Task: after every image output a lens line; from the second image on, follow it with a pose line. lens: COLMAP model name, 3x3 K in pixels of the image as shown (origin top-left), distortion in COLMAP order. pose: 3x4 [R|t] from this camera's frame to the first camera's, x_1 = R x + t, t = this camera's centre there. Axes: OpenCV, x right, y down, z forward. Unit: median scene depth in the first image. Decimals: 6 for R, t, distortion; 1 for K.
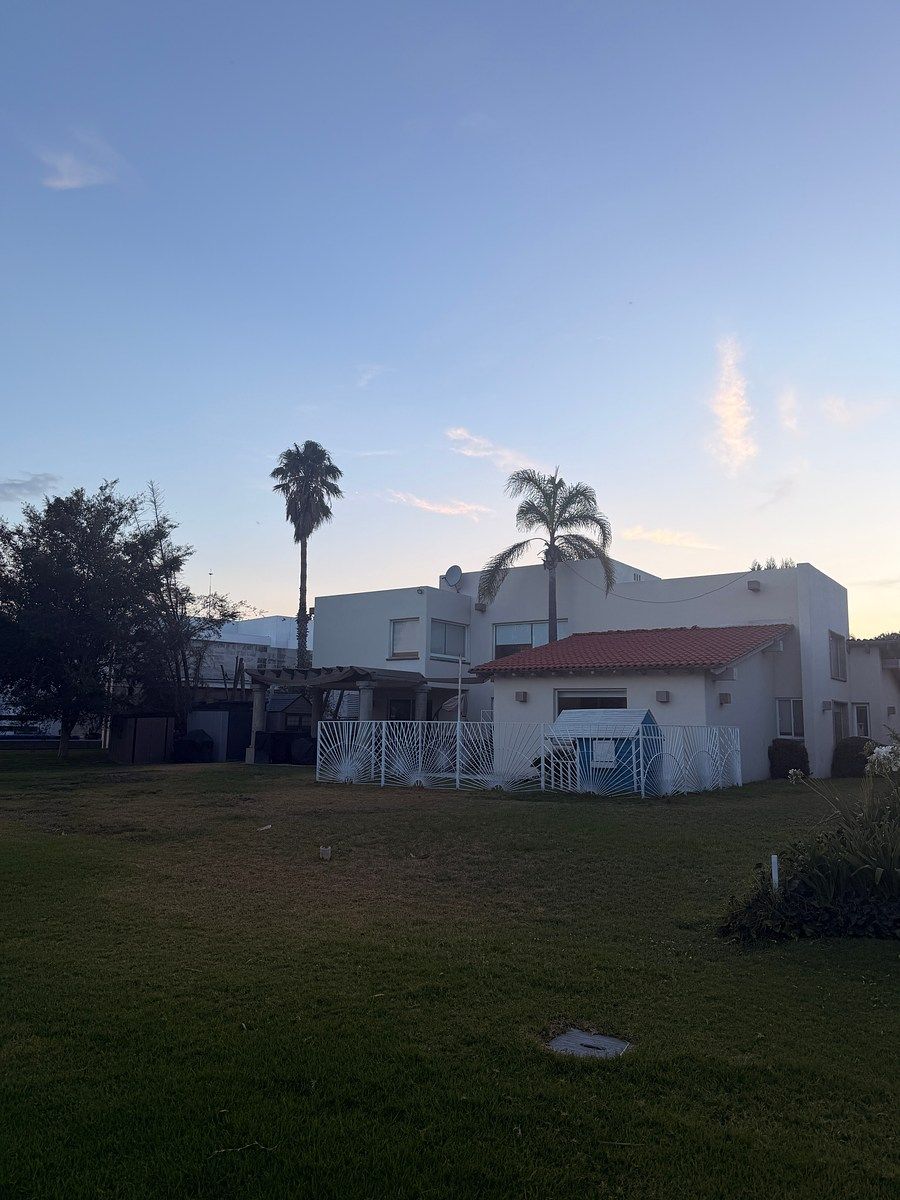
lens RADIAL K [[830.5, 0, 440.1], [0, 830.5, 619.4], [0, 0, 1]] dist [0.064461, -0.058295]
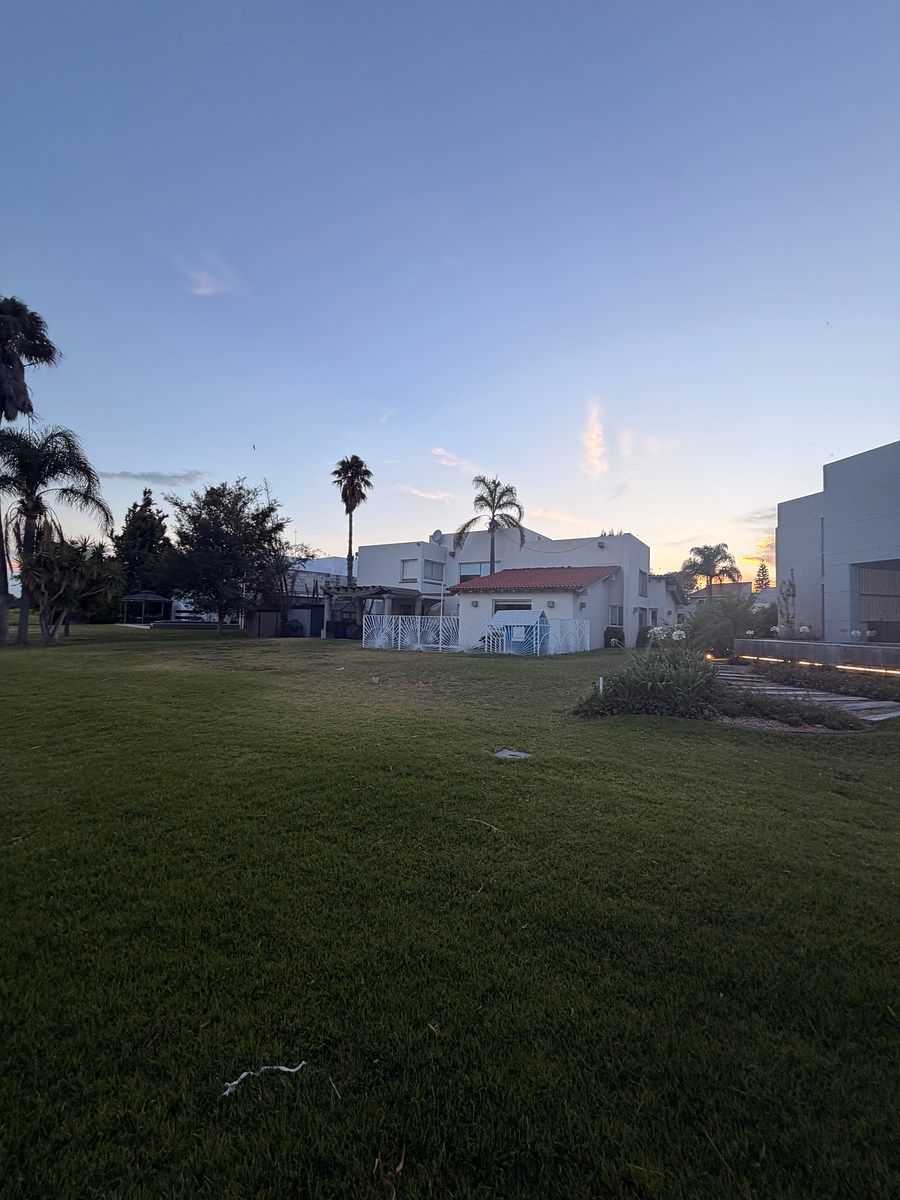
lens RADIAL K [[473.4, 0, 447.7], [0, 473.4, 611.5], [0, 0, 1]] dist [-0.001804, 0.001195]
pose [[0.998798, 0.011747, 0.047596, -0.008382], [-0.016776, 0.994151, 0.106686, 0.000434], [-0.046064, -0.107356, 0.993153, -0.027069]]
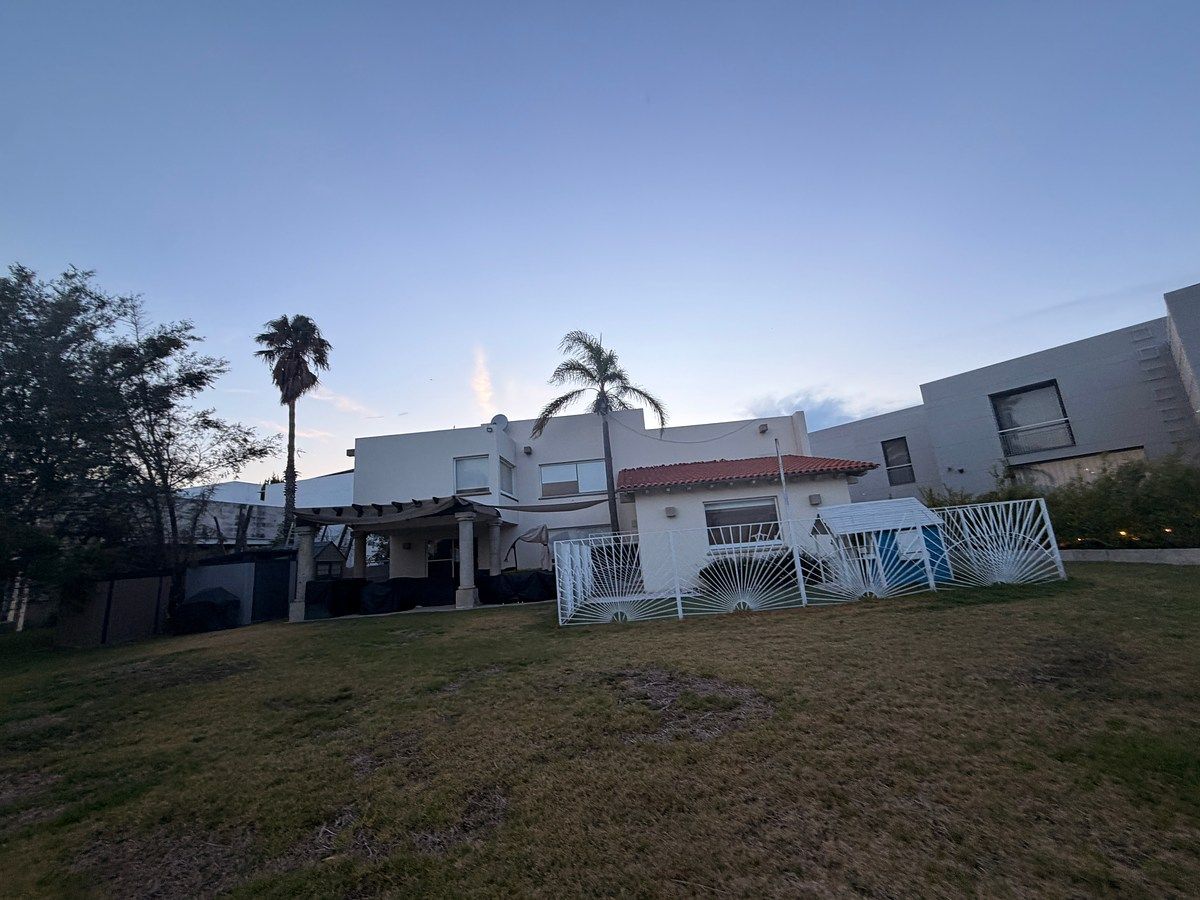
lens RADIAL K [[473.4, 0, 587.7], [0, 473.4, 458.1], [0, 0, 1]] dist [-0.001804, 0.001195]
pose [[0.847516, 0.023373, 0.530255, -0.247517], [0.026867, 0.995860, -0.086839, 0.060150], [-0.530090, 0.087843, 0.843379, 0.441229]]
